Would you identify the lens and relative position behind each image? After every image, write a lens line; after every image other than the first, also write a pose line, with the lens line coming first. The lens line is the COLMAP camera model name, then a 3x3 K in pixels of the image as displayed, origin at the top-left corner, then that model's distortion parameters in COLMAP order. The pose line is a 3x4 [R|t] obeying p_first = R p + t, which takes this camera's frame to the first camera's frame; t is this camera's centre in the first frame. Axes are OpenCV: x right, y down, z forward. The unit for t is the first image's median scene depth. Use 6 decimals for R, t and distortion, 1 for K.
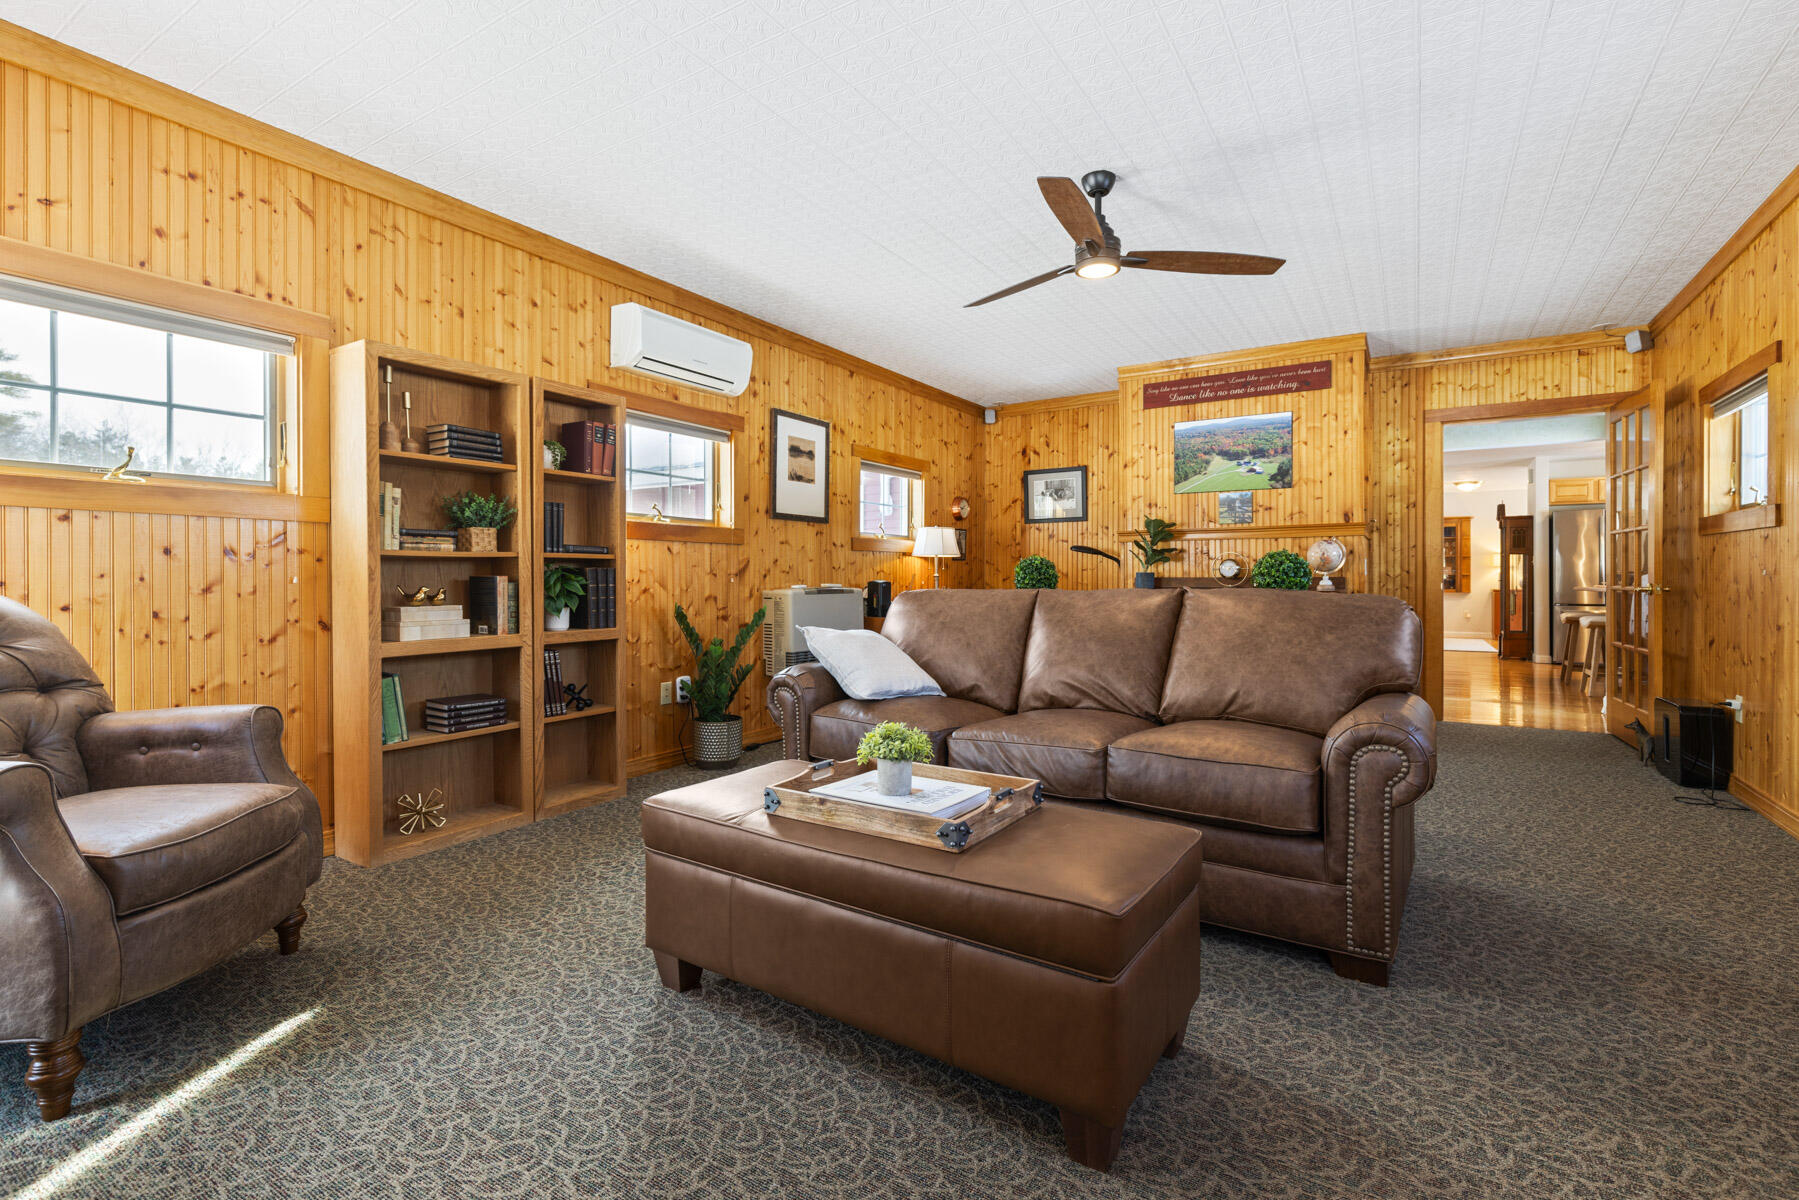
lens RADIAL K [[800.0, 0, 903.2], [0, 800.0, 582.0], [0, 0, 1]] dist [-0.000627, -0.000056]
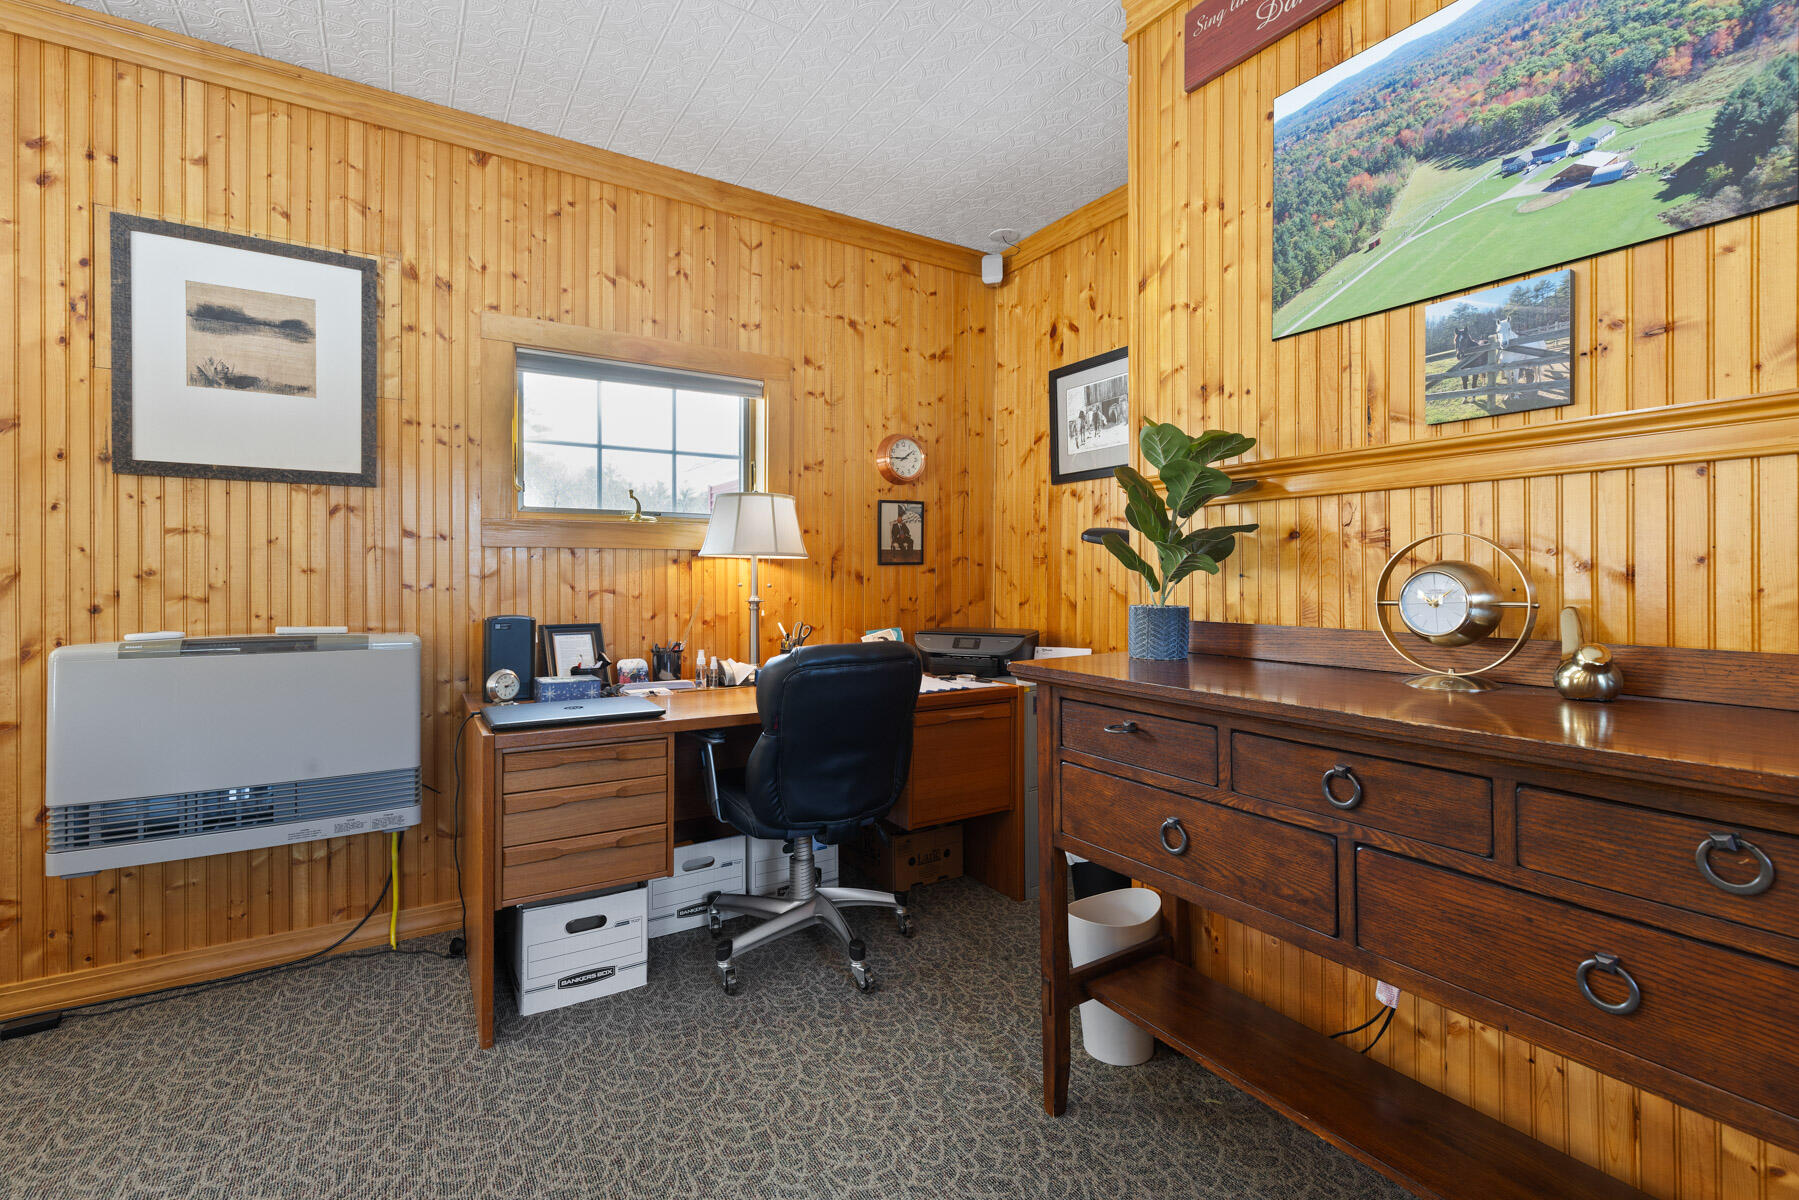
lens RADIAL K [[818.7, 0, 907.1], [0, 818.7, 576.4], [0, 0, 1]] dist [0.001457, 0.000212]
pose [[0.905792, 0.002076, -0.423718, 0.353646], [-0.005919, 0.999952, -0.007754, -0.021053], [0.423681, 0.009532, 0.905761, 0.688472]]
